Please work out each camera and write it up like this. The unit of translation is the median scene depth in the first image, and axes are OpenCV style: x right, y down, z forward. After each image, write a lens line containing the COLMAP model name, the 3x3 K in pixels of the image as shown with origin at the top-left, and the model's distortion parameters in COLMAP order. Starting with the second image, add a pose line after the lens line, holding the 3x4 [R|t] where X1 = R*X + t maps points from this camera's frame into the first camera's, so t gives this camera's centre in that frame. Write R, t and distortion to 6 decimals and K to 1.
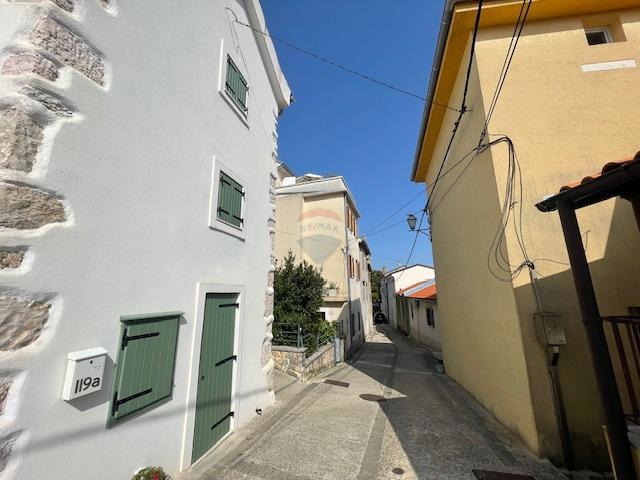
lens RADIAL K [[257.6, 0, 320.5], [0, 257.6, 239.6], [0, 0, 1]] dist [-0.002933, -0.000255]
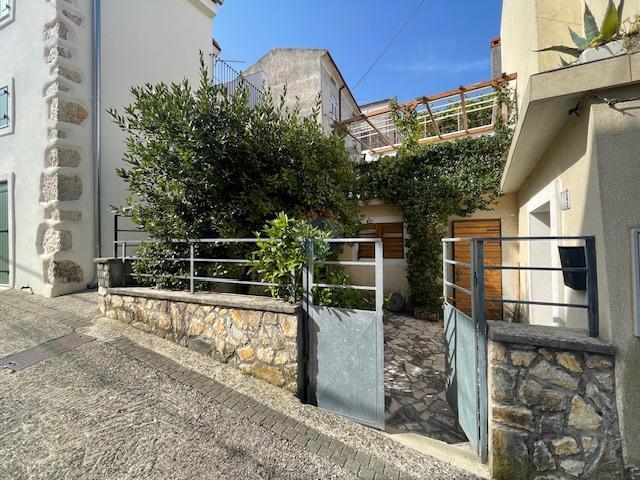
lens RADIAL K [[257.6, 0, 320.5], [0, 257.6, 239.6], [0, 0, 1]] dist [-0.002933, -0.000255]
pose [[-0.117823, -0.003120, -0.993030, 0.198225], [0.211654, 0.976938, -0.028183, 0.237643], [0.970217, -0.213500, -0.114445, 0.721516]]
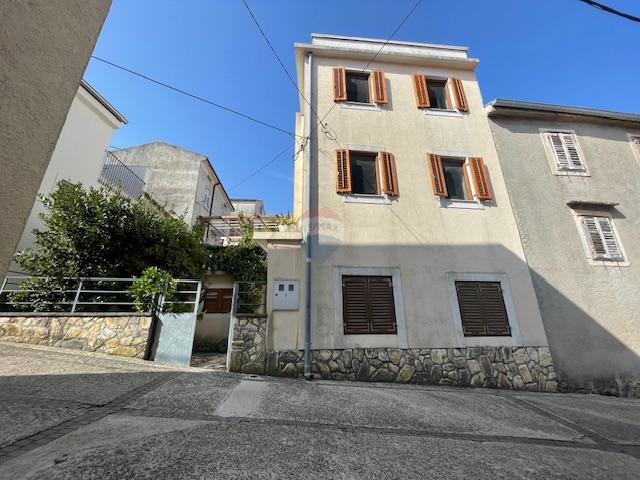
lens RADIAL K [[257.6, 0, 320.5], [0, 257.6, 239.6], [0, 0, 1]] dist [-0.002933, -0.000255]
pose [[0.368884, -0.289931, -0.883099, 0.443441], [0.187350, 0.953798, -0.234883, 0.302063], [0.910398, -0.078804, 0.406160, 0.749481]]
